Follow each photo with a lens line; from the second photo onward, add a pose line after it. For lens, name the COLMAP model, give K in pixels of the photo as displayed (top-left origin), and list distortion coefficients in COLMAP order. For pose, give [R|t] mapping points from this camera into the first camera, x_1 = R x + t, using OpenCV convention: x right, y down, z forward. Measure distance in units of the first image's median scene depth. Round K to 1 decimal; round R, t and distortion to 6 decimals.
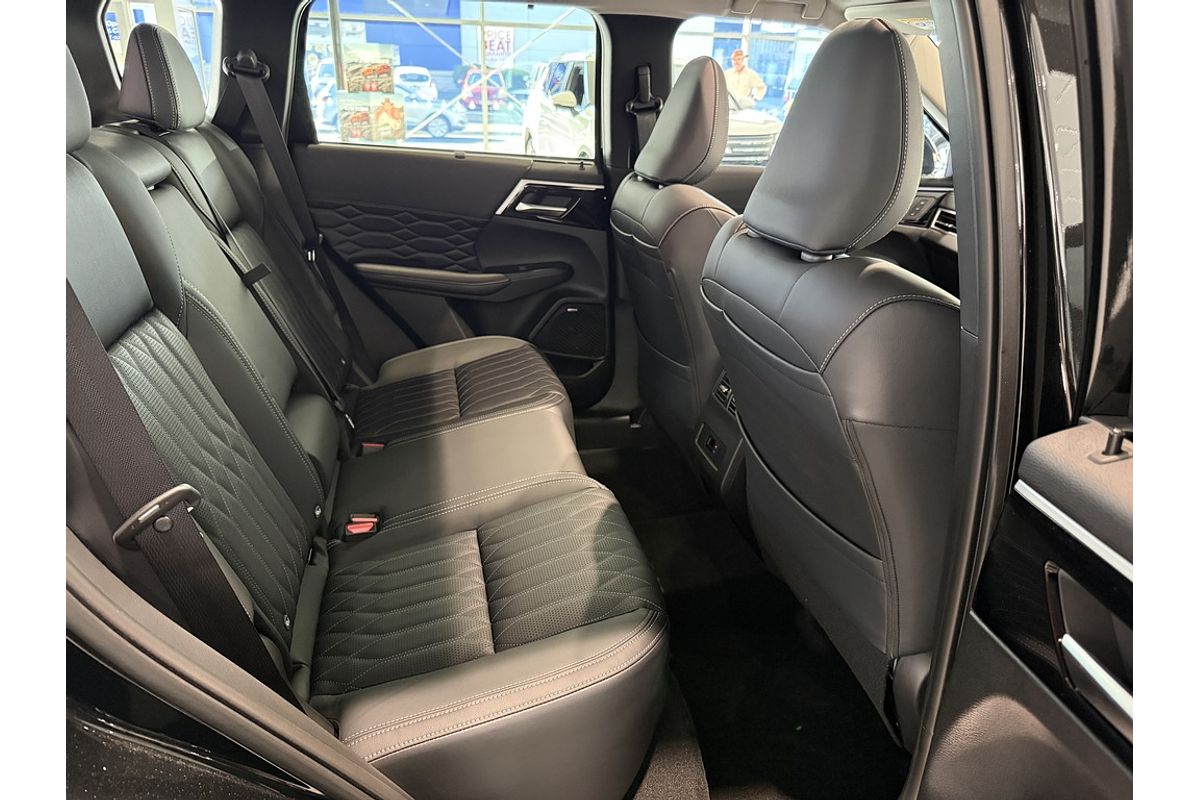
lens RADIAL K [[753.8, 0, 609.9], [0, 753.8, 400.9], [0, 0, 1]] dist [0.023253, -0.036836]
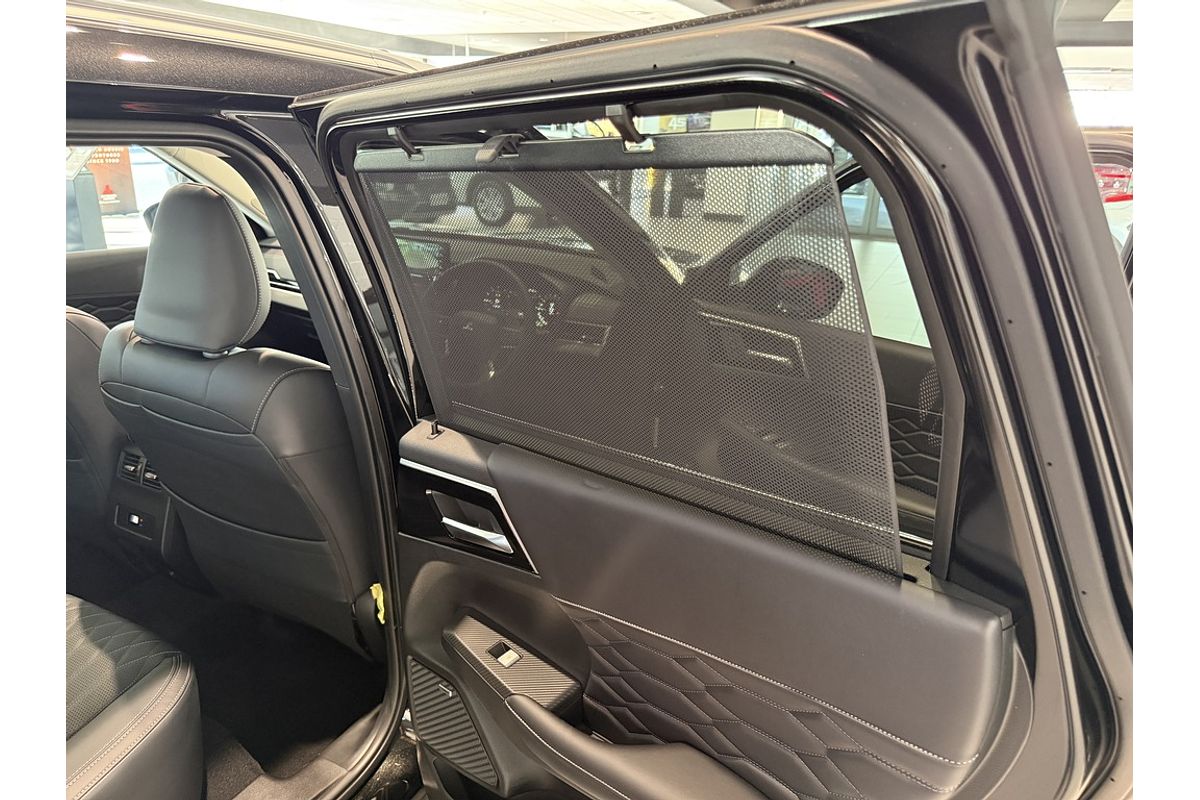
lens RADIAL K [[751.4, 0, 601.7], [0, 751.4, 399.0], [0, 0, 1]] dist [0.077757, -0.144044]
pose [[0.642538, -0.275826, 0.714888, -0.303036], [0.284647, 0.952124, 0.111519, -0.070470], [-0.711421, 0.131835, 0.690289, -0.467513]]
